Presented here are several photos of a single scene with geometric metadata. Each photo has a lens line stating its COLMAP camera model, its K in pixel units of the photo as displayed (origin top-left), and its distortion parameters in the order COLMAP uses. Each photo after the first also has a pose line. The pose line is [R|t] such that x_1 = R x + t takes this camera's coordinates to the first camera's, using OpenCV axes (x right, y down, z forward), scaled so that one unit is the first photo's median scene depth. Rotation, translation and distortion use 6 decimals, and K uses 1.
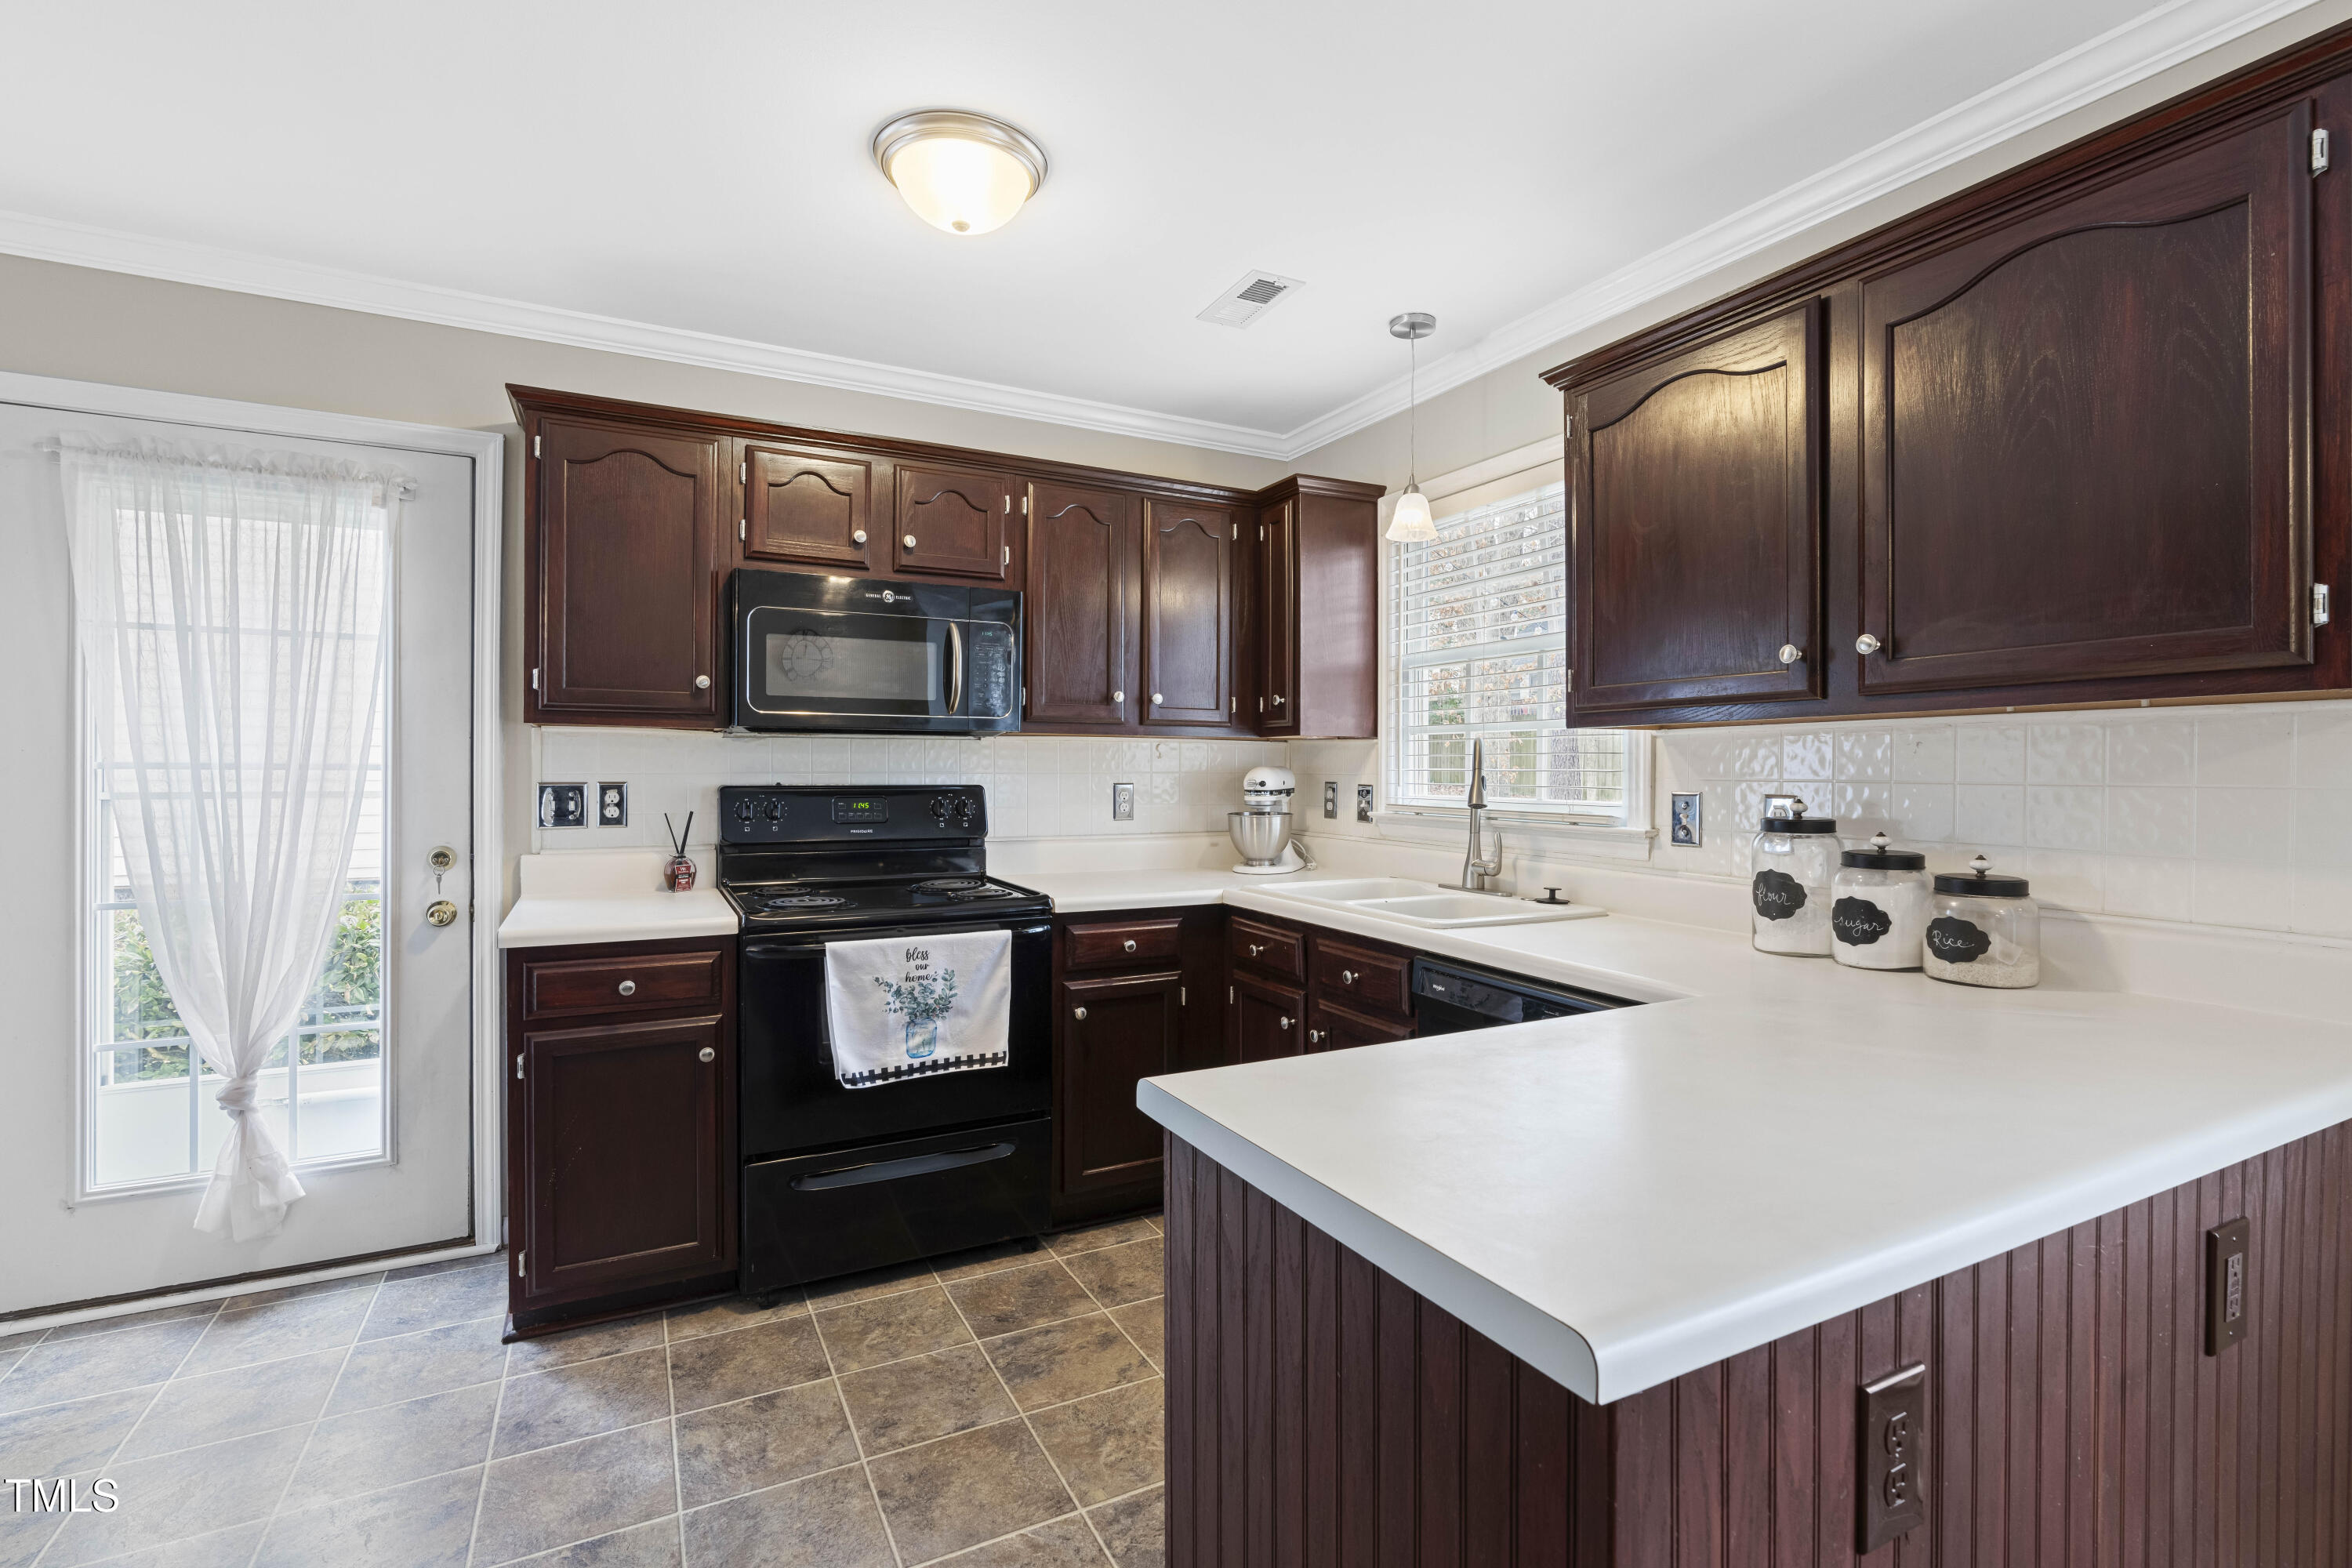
lens RADIAL K [[1065.1, 0, 1171.3], [0, 1065.1, 778.6], [0, 0, 1]] dist [-0.010239, 0.003376]
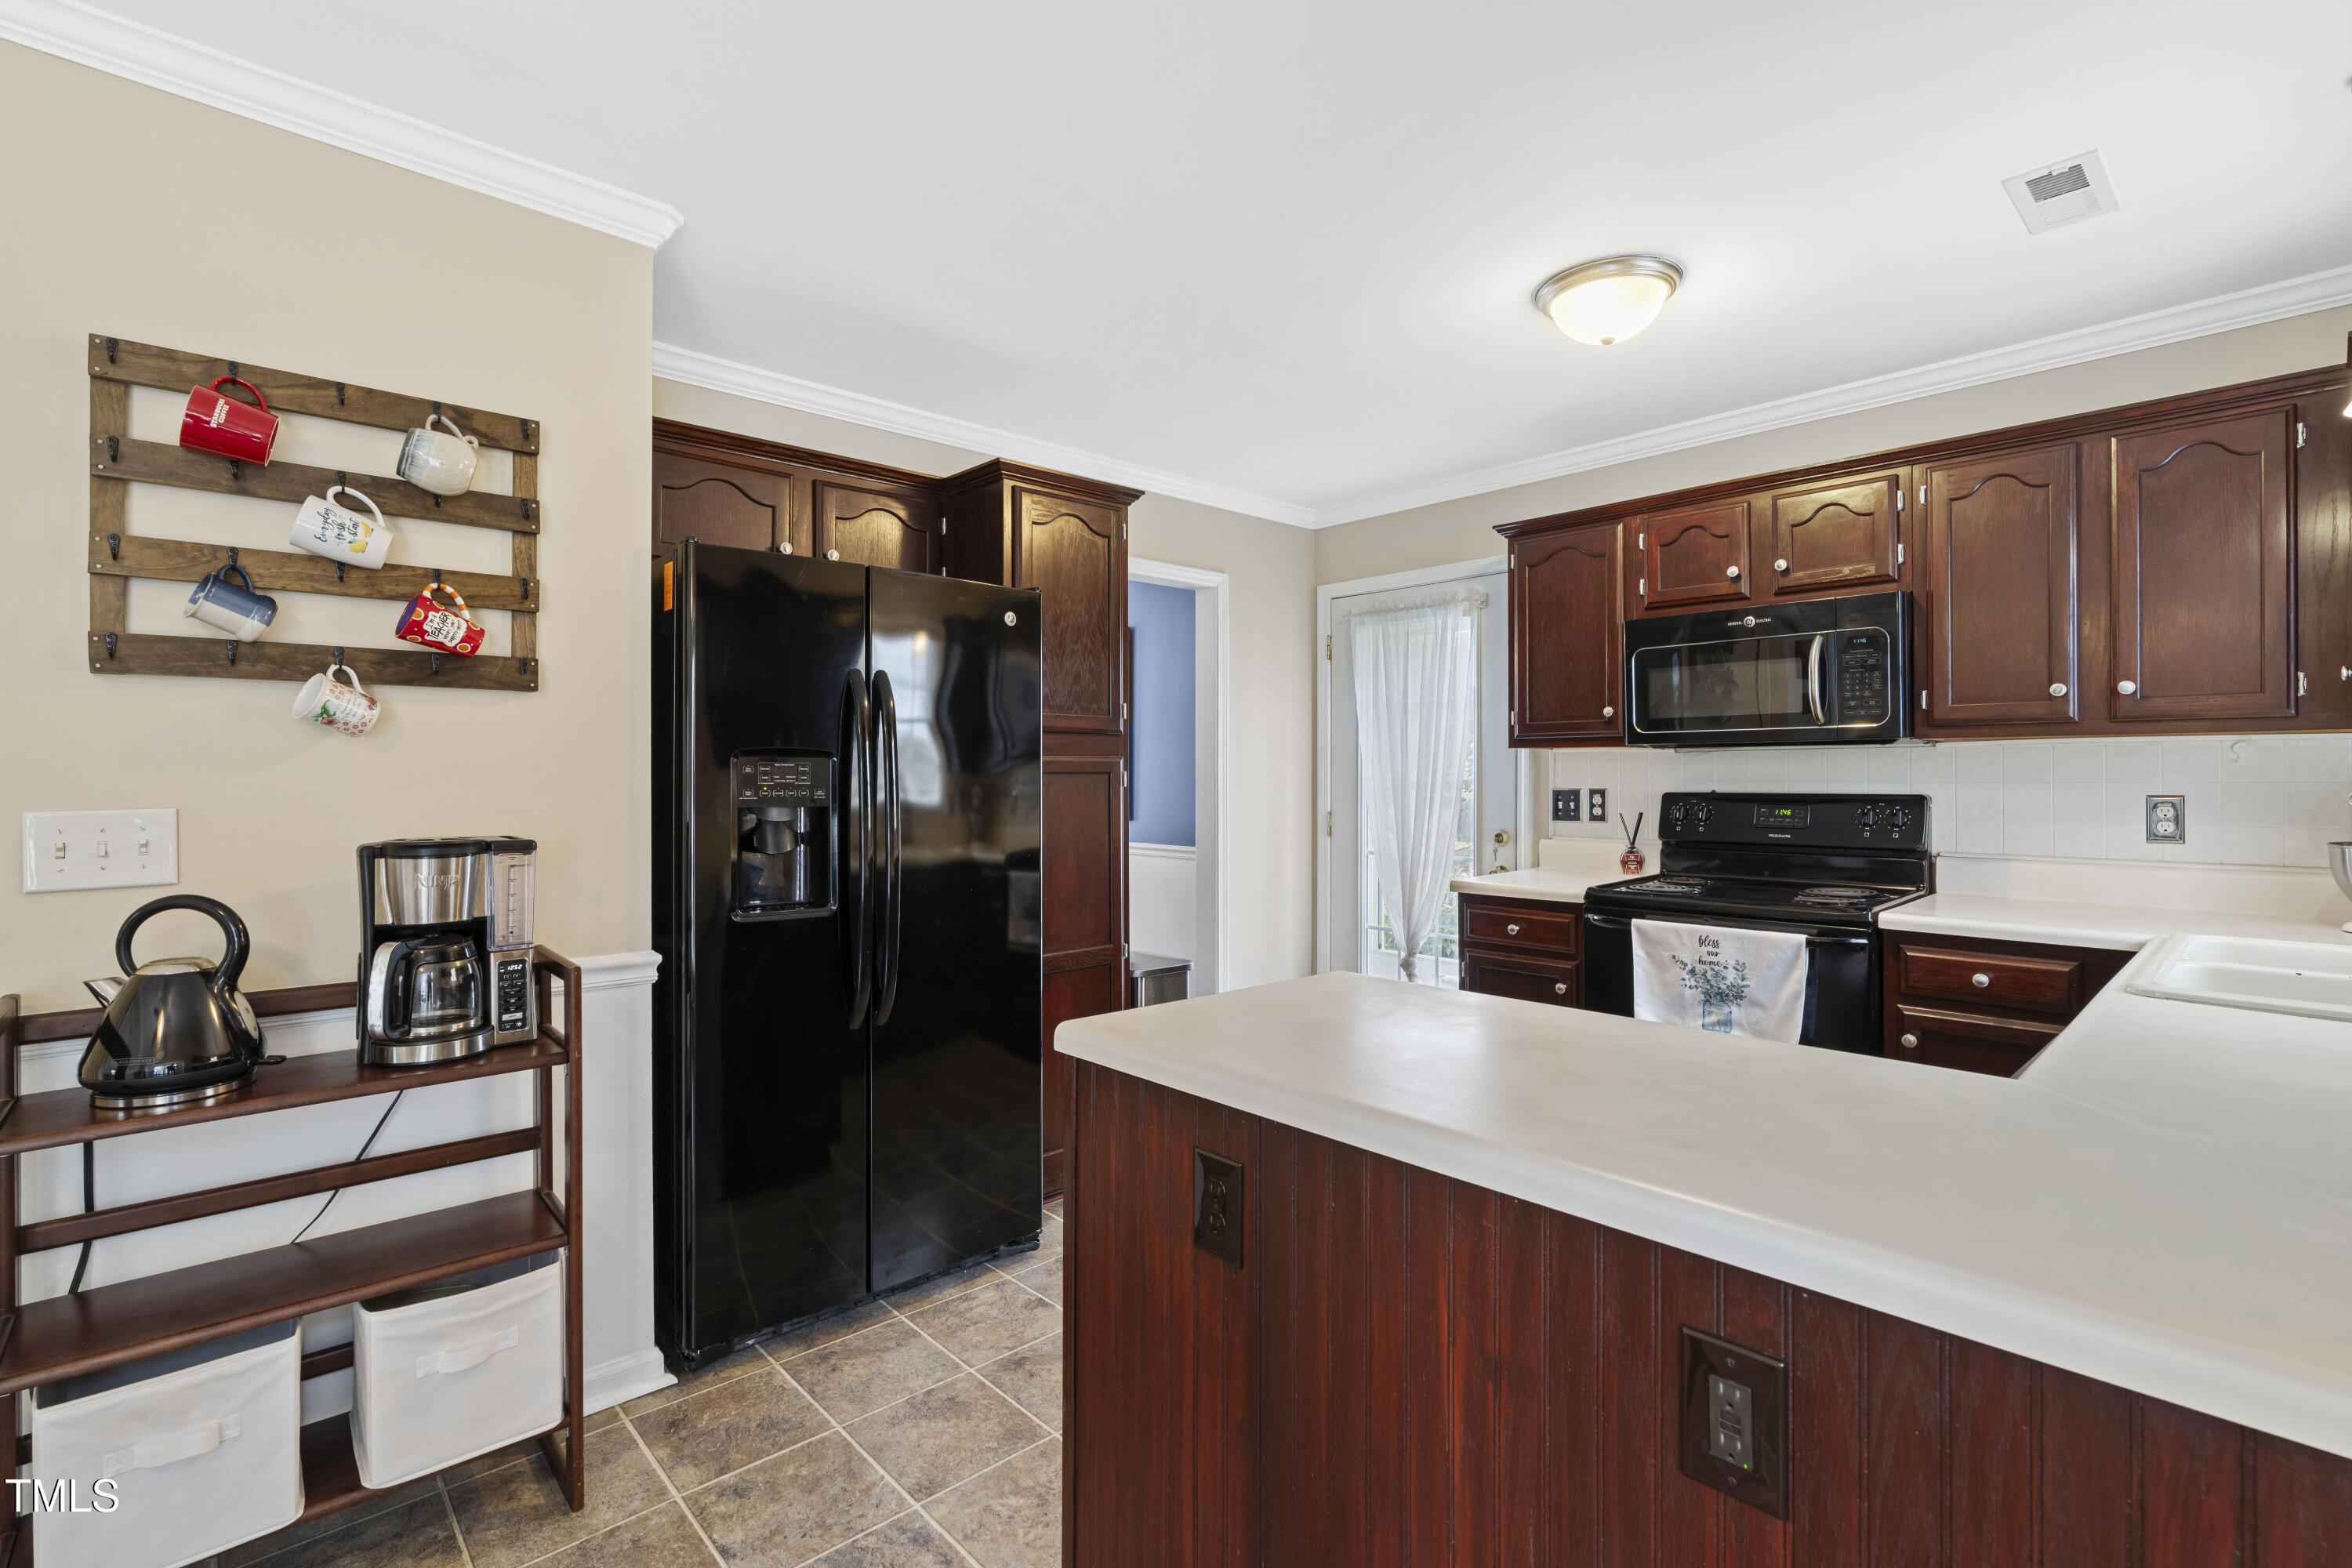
lens RADIAL K [[1065.1, 0, 1189.2], [0, 1065.1, 780.3], [0, 0, 1]] dist [-0.010239, 0.003376]
pose [[0.277485, -0.001586, -0.960729, 0.663314], [-0.004328, 0.999986, -0.002901, -0.001207], [0.960720, 0.004963, 0.277475, 0.145789]]
